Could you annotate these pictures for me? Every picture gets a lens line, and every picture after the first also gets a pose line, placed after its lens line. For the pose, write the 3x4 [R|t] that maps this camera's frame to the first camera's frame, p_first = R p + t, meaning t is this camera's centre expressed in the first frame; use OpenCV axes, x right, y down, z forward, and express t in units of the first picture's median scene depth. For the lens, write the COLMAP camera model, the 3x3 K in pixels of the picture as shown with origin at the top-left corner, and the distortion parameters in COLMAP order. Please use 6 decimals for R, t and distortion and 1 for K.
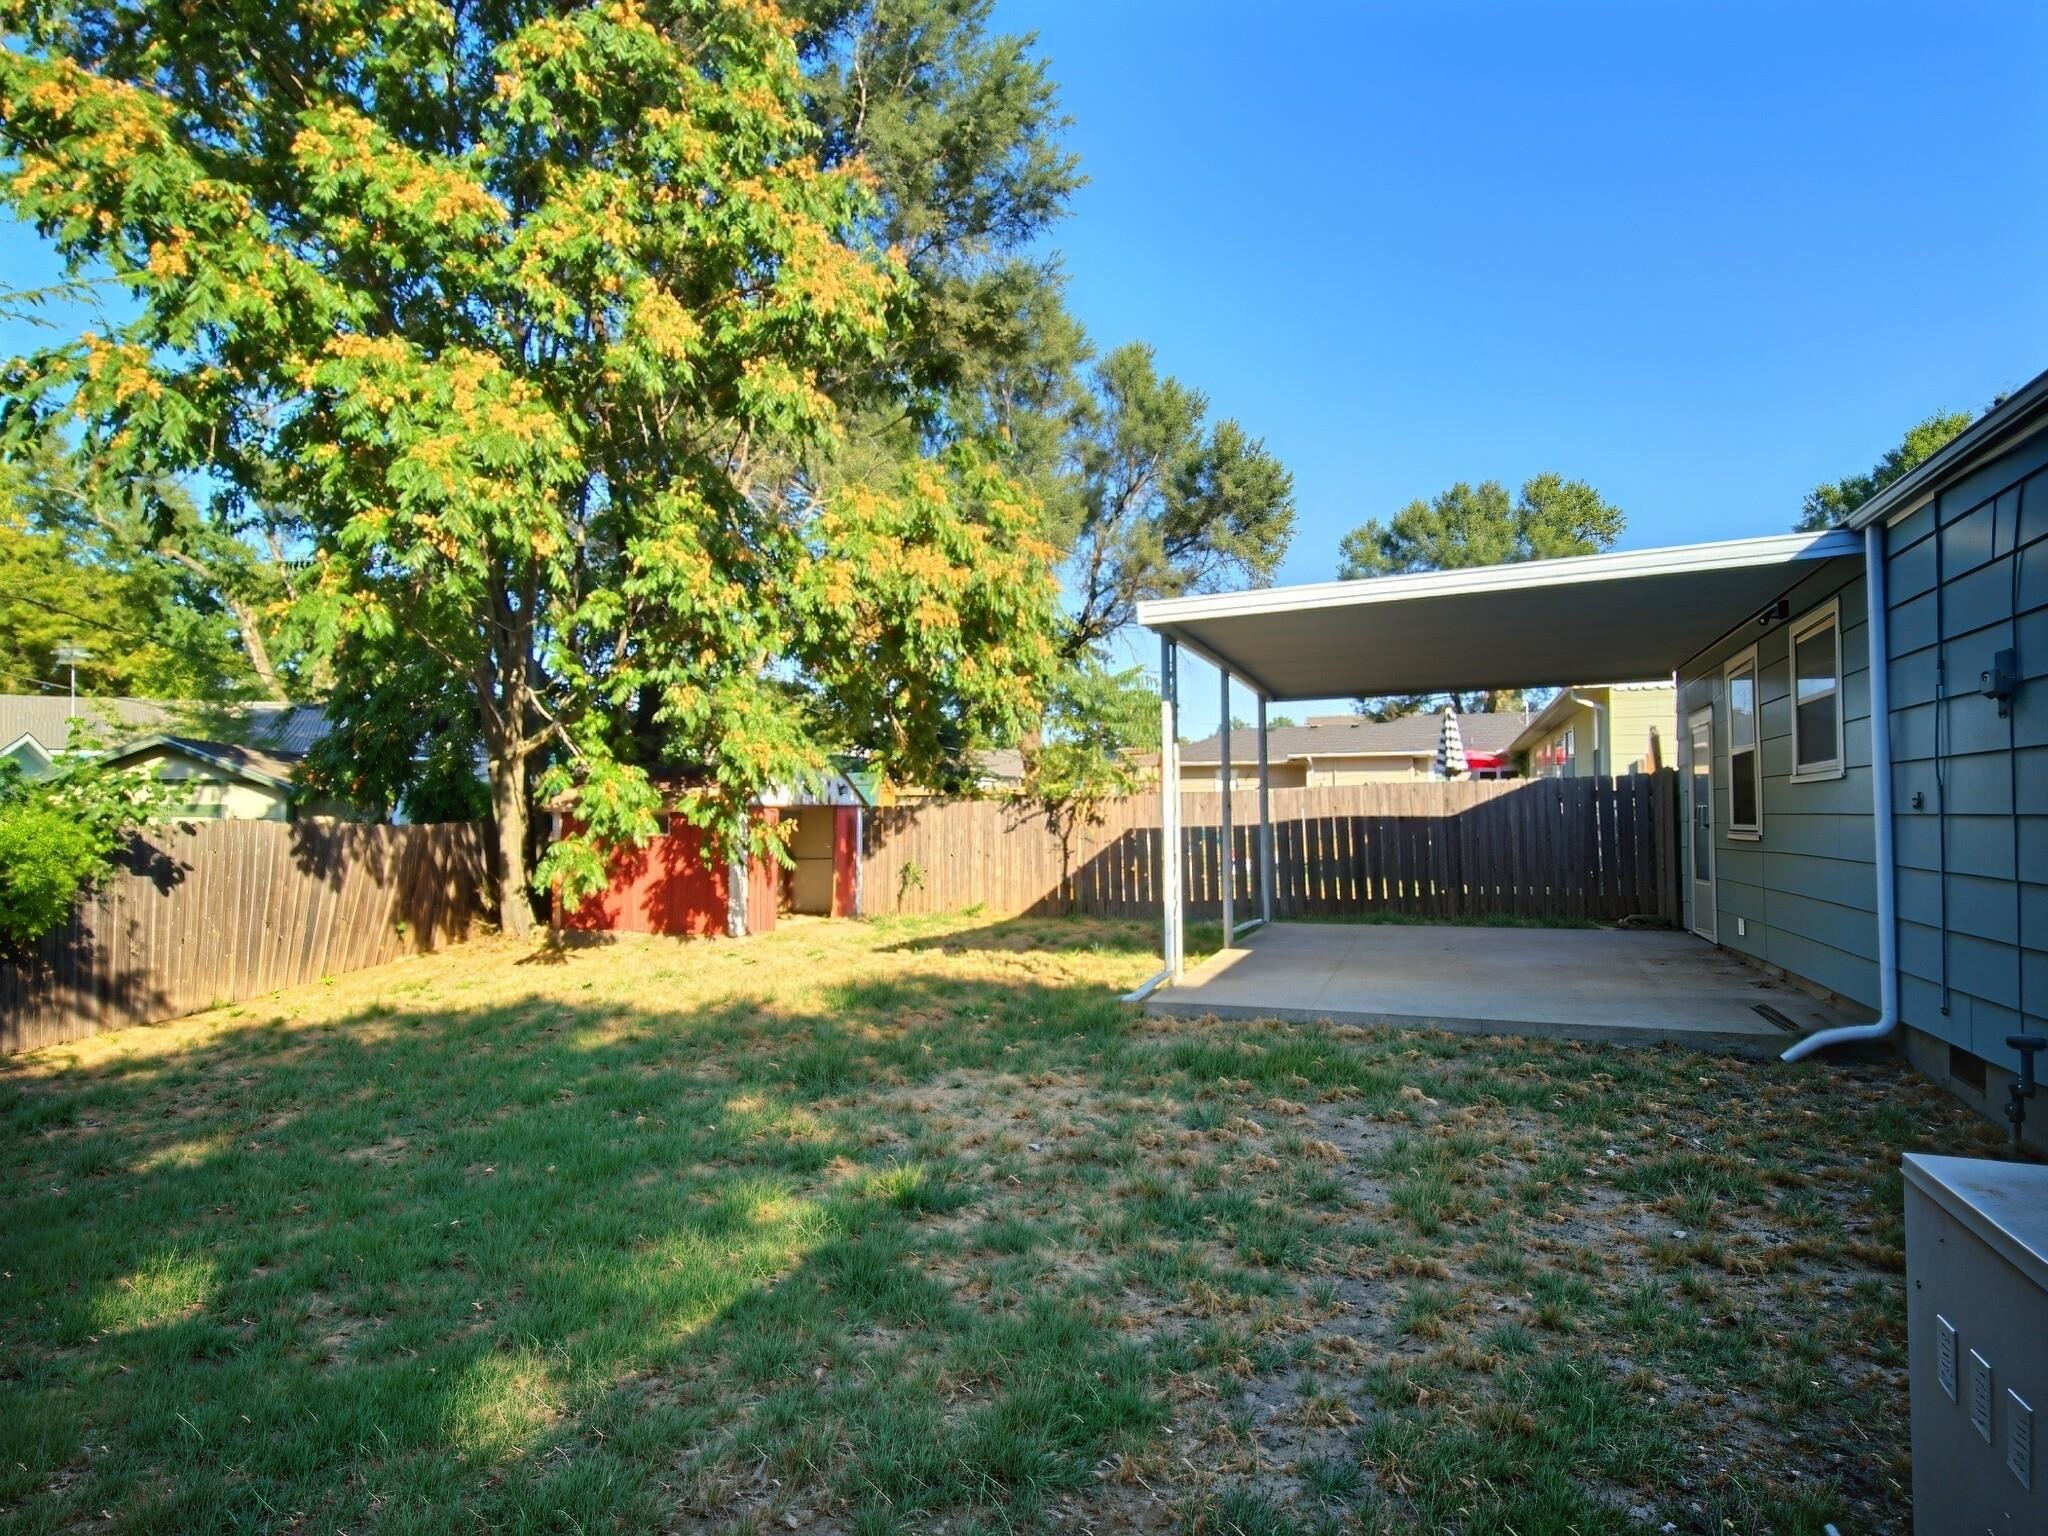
lens RADIAL K [[1088.0, 0, 1021.1], [0, 1088.0, 774.0], [0, 0, 1]] dist [-0.001050, -0.001243]
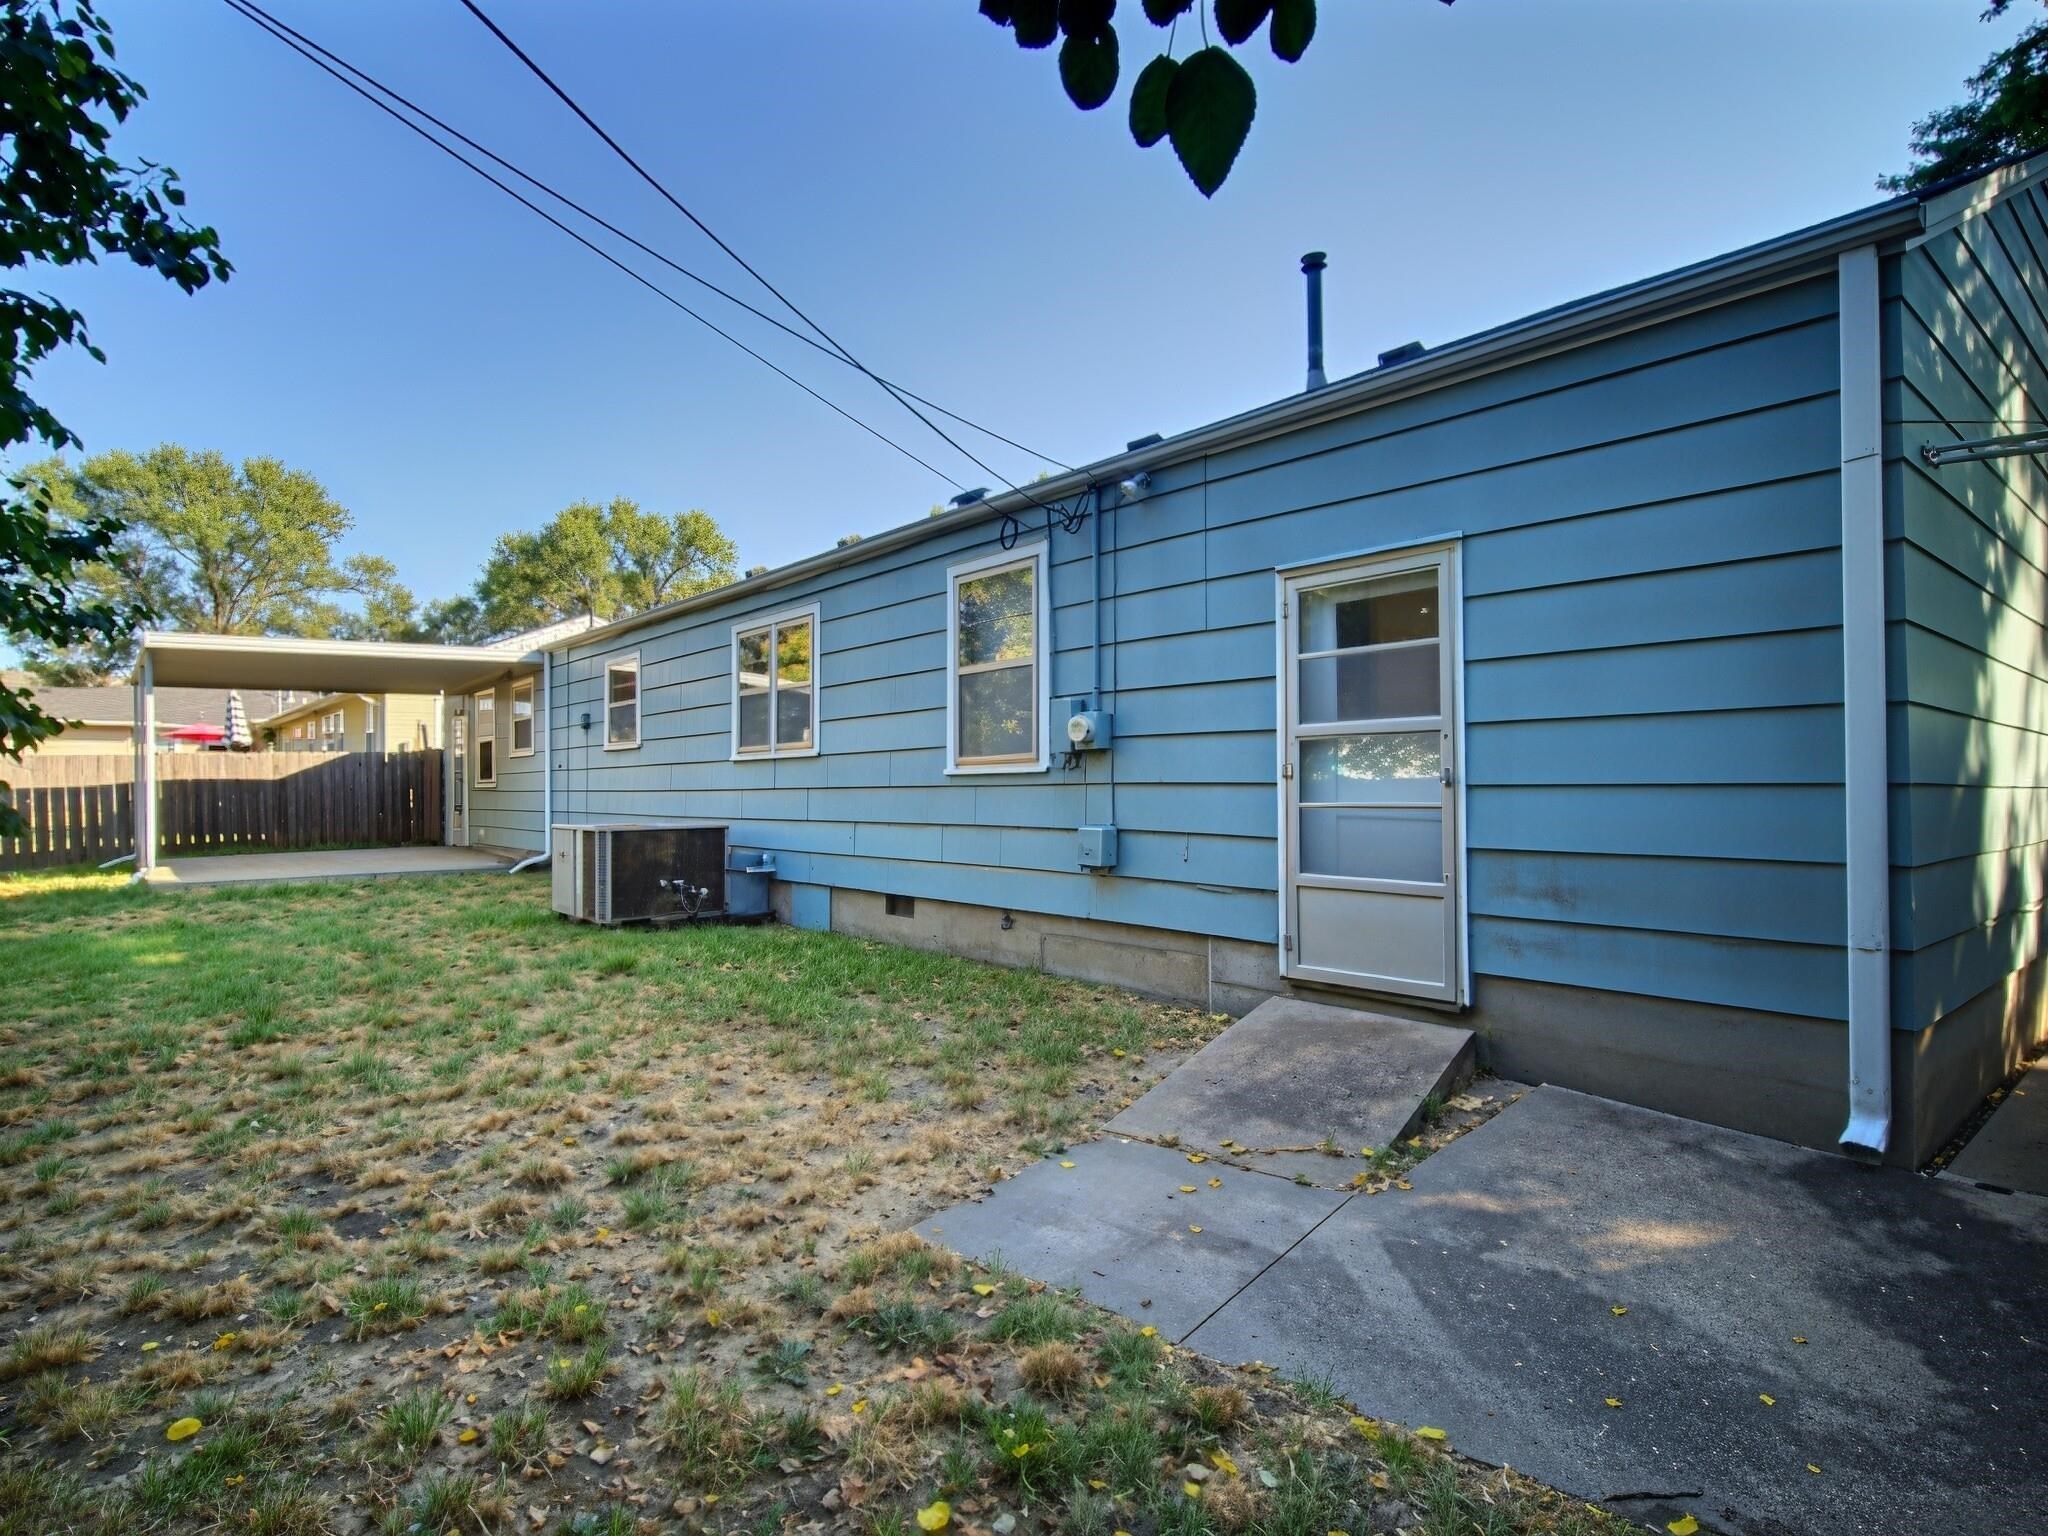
lens RADIAL K [[1088.0, 0, 1021.5], [0, 1088.0, 773.7], [0, 0, 1]] dist [-0.001050, -0.001243]
pose [[0.467806, 0.001627, 0.883829, -0.396633], [-0.021934, 0.999712, 0.009770, -0.001937], [-0.883559, -0.023956, 0.467707, -0.493024]]
